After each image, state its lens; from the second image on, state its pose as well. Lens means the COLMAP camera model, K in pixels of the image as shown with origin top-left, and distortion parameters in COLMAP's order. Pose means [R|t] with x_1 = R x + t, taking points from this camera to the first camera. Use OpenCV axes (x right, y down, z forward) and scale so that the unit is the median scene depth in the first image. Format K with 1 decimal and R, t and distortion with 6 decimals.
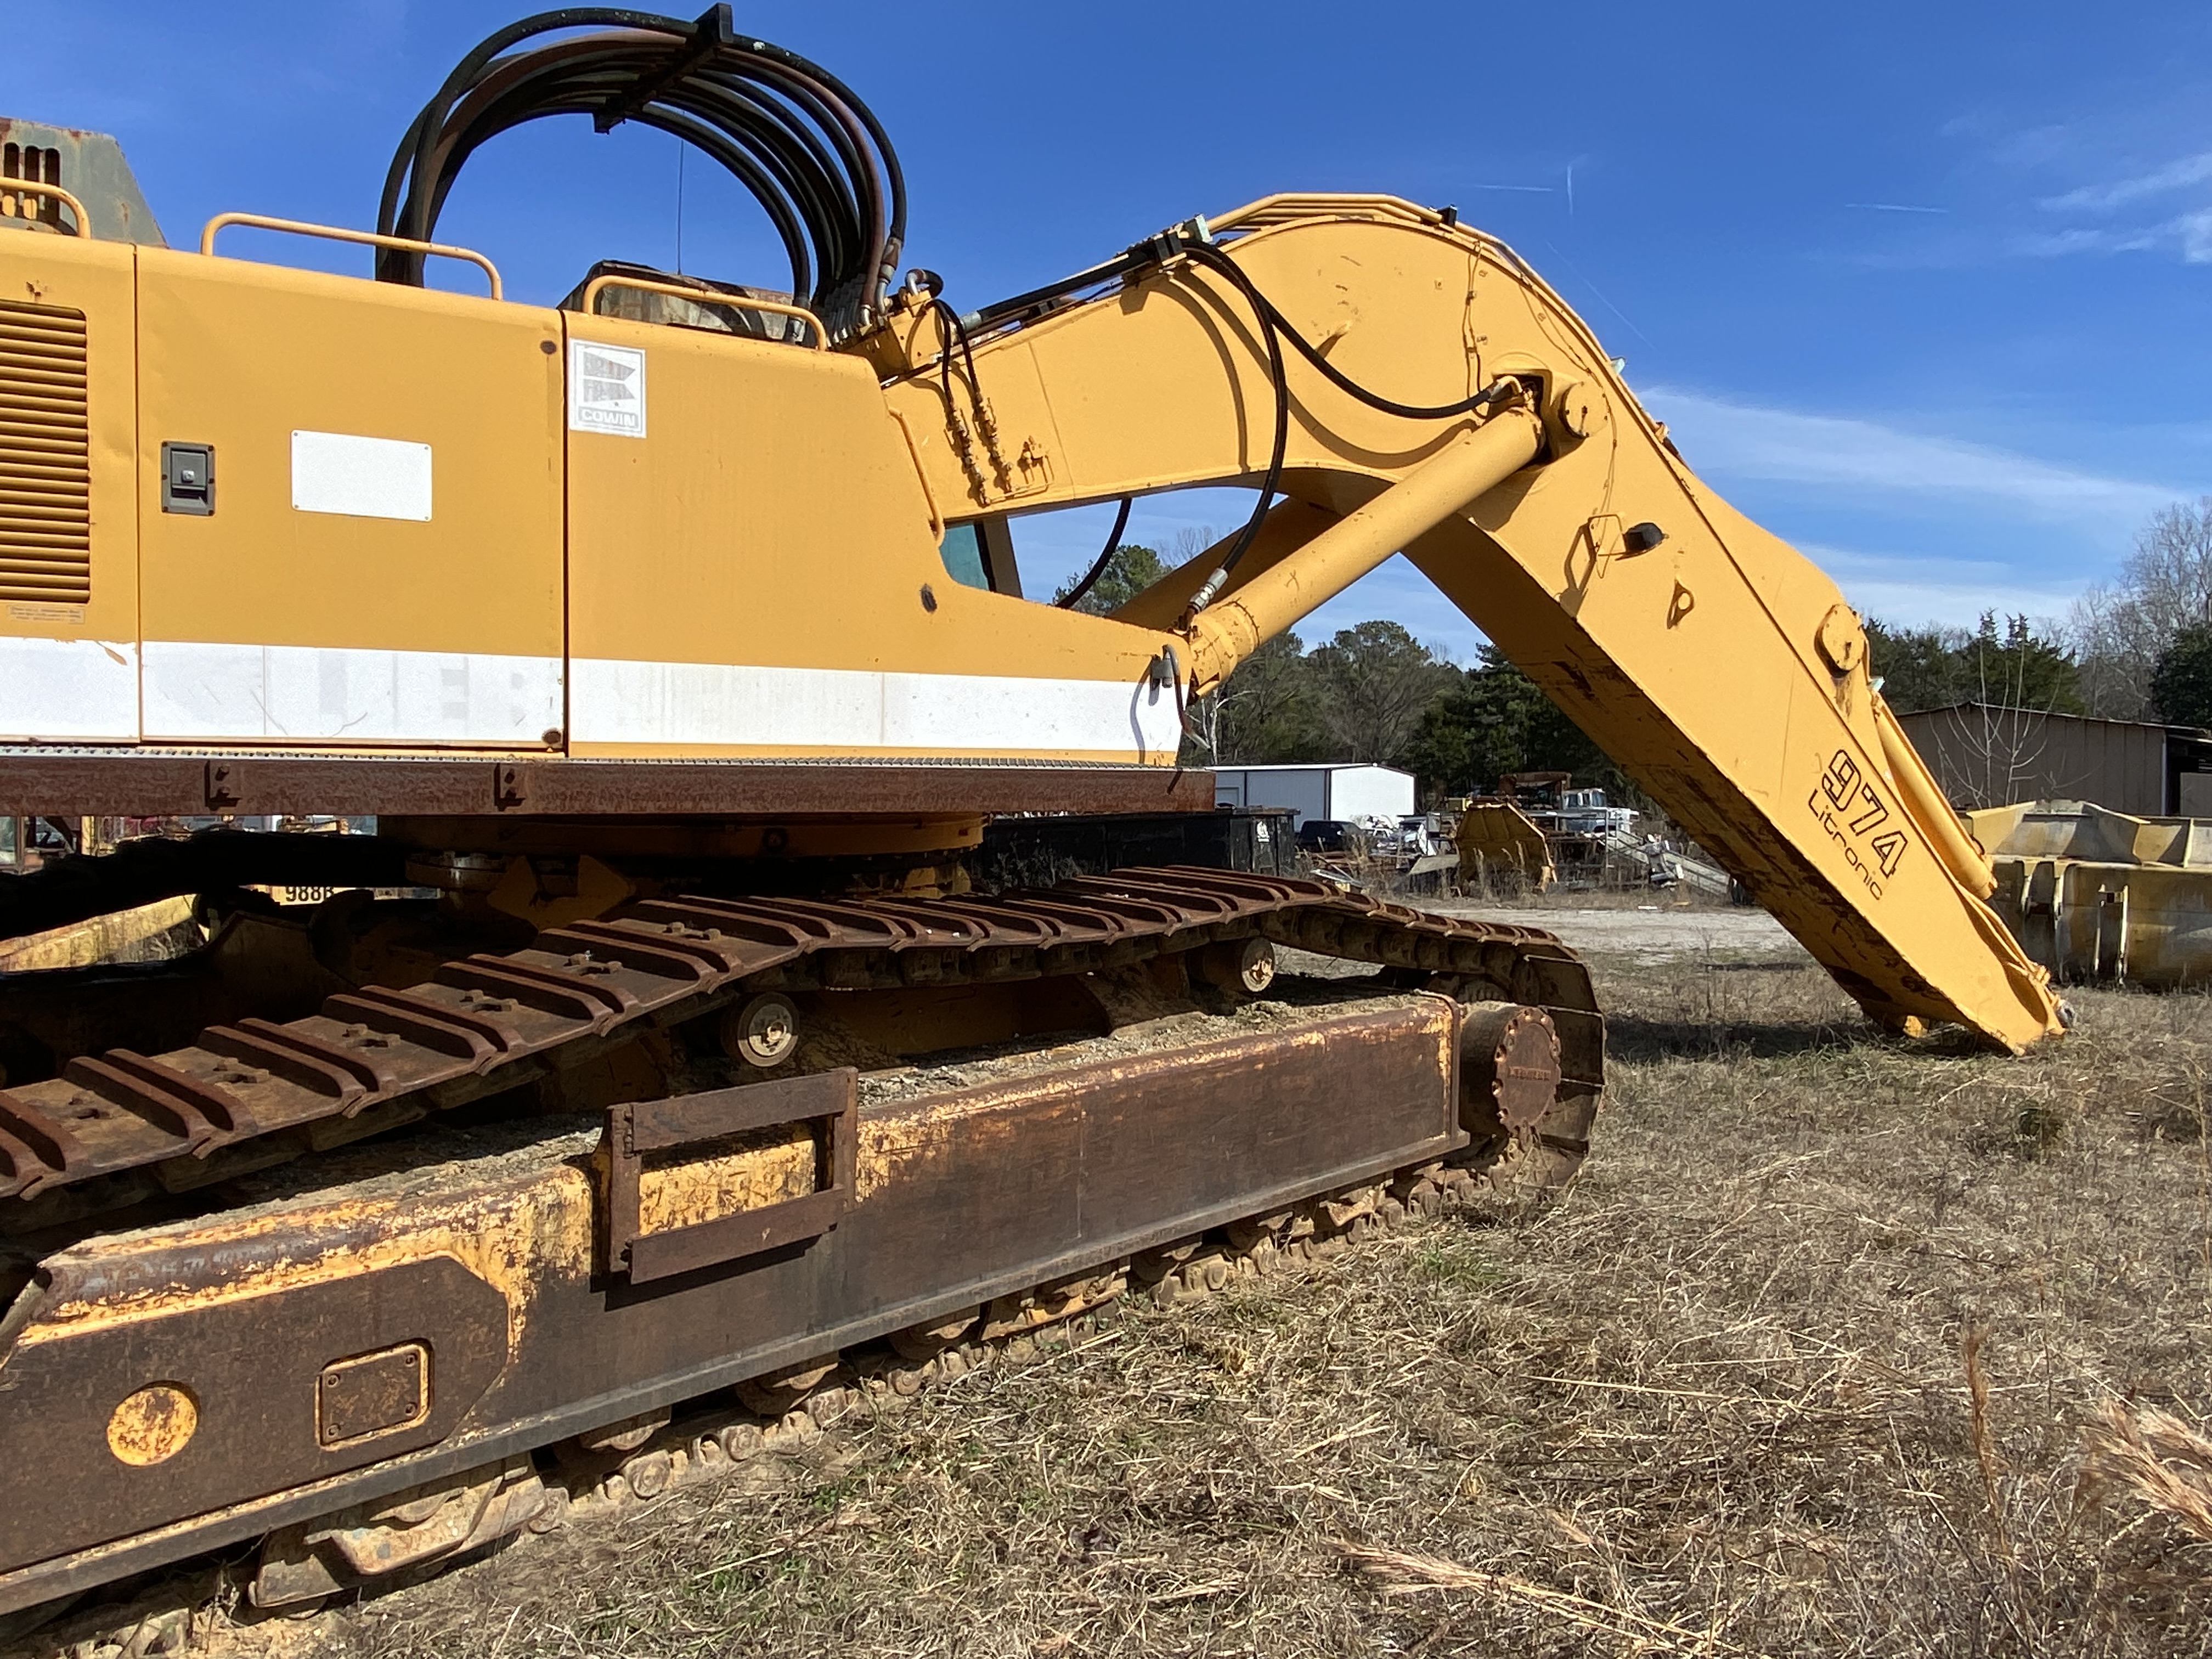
lens RADIAL K [[1554.4, 0, 1106.0], [0, 1554.4, 829.5], [0, 0, 1]] dist [0.060263, -0.003084]
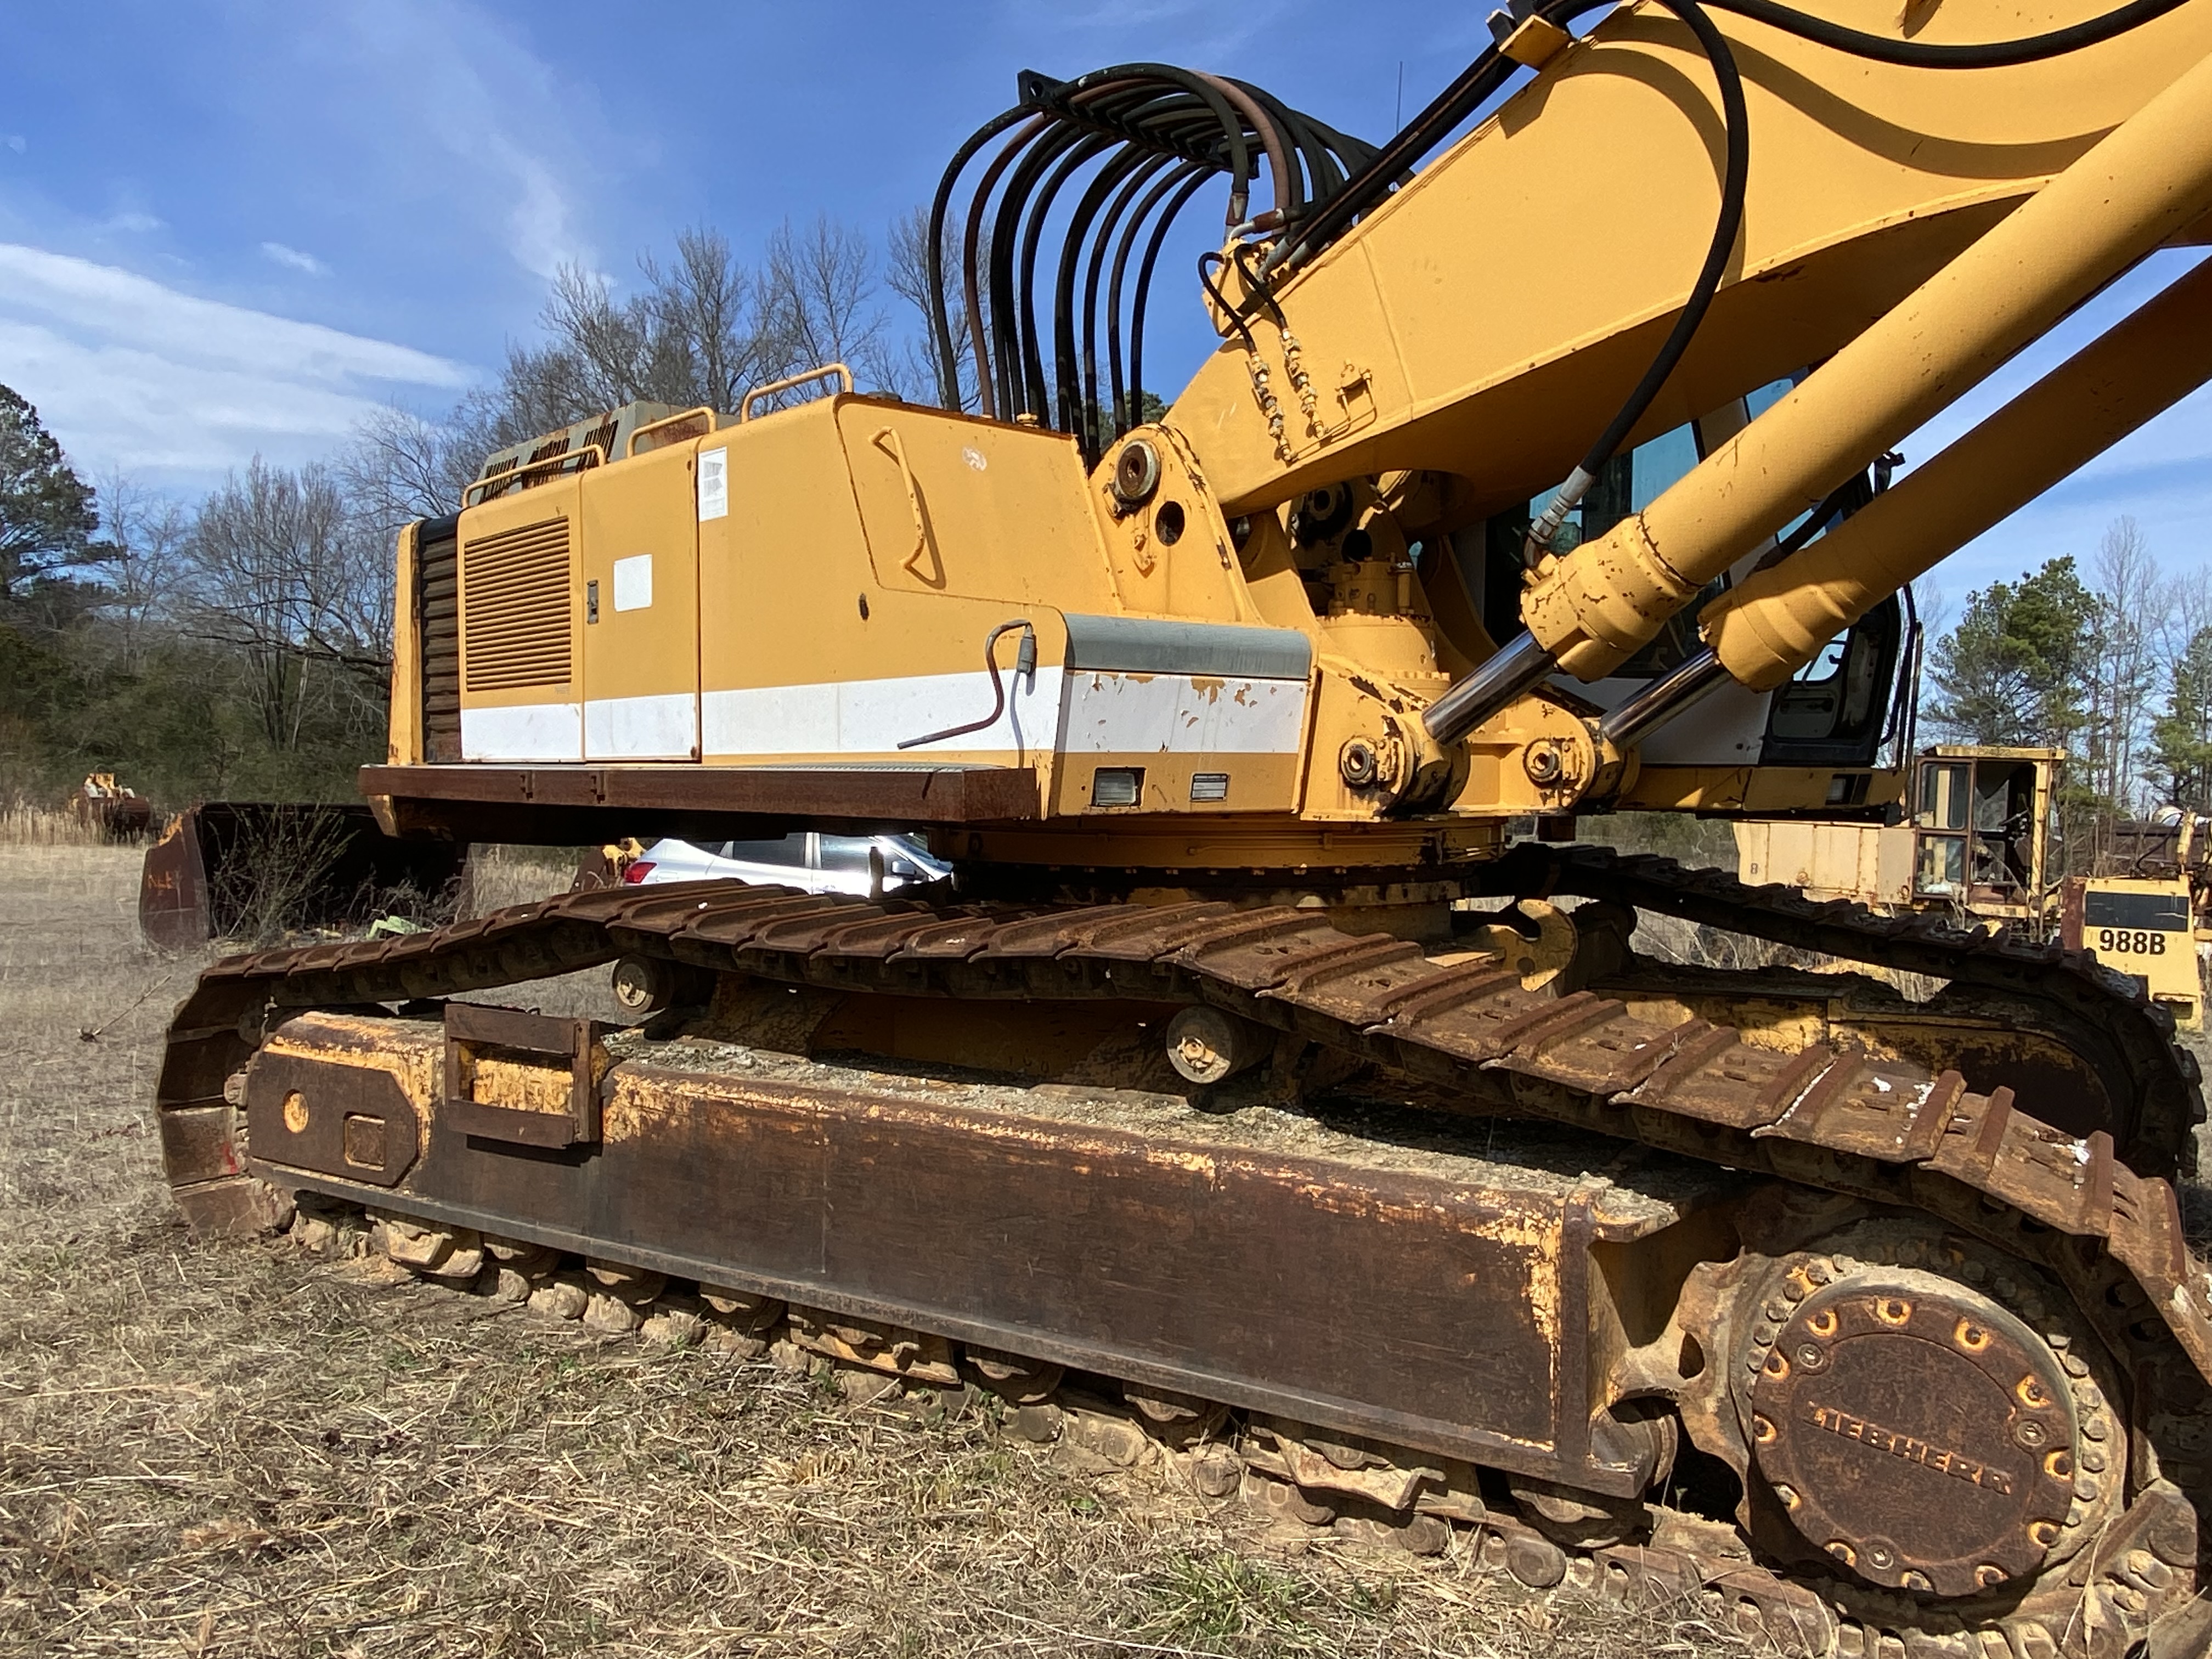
lens RADIAL K [[1554.4, 0, 1106.0], [0, 1554.4, 829.5], [0, 0, 1]] dist [0.060263, -0.003084]
pose [[0.230344, 0.017215, -0.972957, 1.019966], [-0.050975, 0.998684, 0.005602, -0.018657], [0.971773, 0.048306, 0.230919, 1.029673]]
